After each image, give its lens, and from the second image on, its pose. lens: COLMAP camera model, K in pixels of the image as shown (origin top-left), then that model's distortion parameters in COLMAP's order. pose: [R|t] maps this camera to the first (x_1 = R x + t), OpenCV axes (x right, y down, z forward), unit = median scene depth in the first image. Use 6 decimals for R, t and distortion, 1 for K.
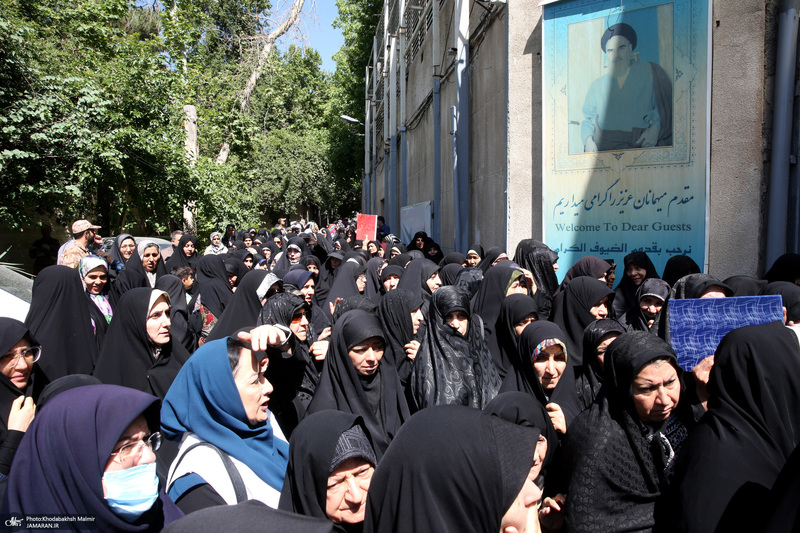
lens RADIAL K [[546.1, 0, 400.8], [0, 546.1, 262.2], [0, 0, 1]] dist [-0.077786, 0.049070]
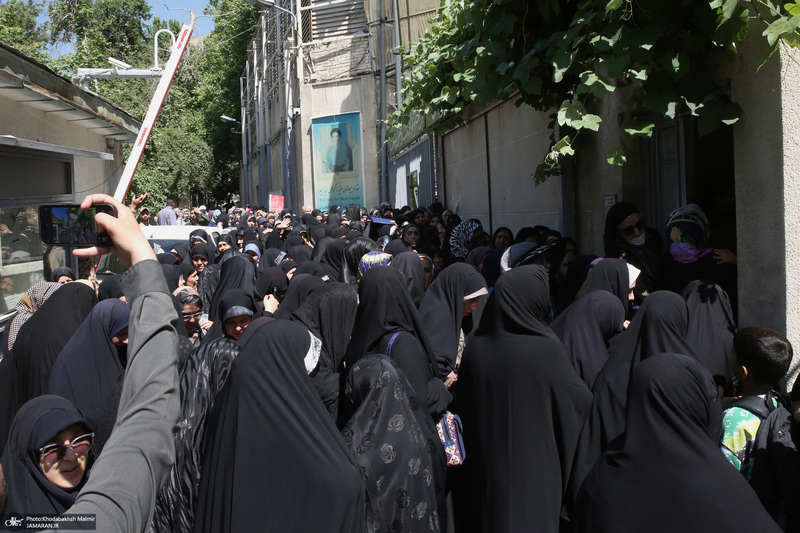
lens RADIAL K [[647.2, 0, 397.7], [0, 647.2, 265.3], [0, 0, 1]] dist [-0.132180, 0.000368]
pose [[0.984569, -0.051078, 0.167378, 0.031696], [0.046798, 0.998471, 0.029419, 0.052135], [-0.168624, -0.021132, 0.985454, -0.636606]]
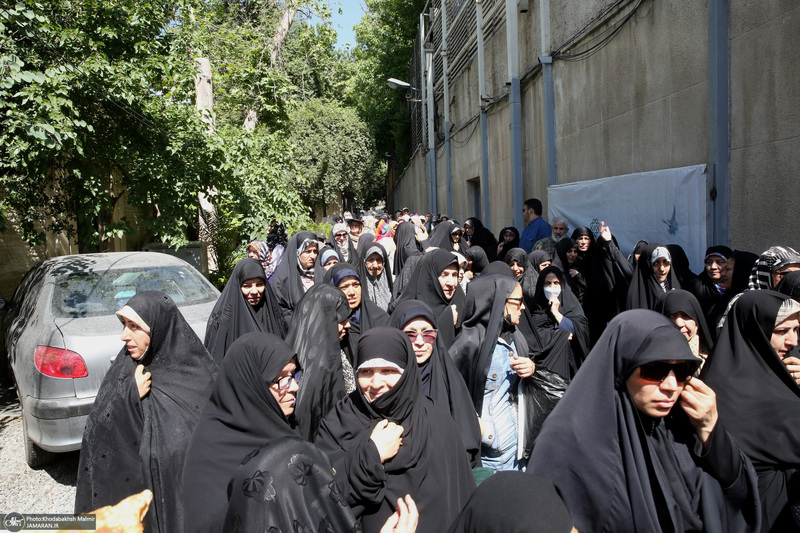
lens RADIAL K [[546.1, 0, 401.7], [0, 546.1, 269.1], [0, 0, 1]] dist [-0.077786, 0.049070]
pose [[0.999124, -0.032769, -0.026027, -0.108087], [0.033740, 0.998716, 0.037784, -0.025227], [0.024755, -0.038629, 0.998947, 0.262783]]
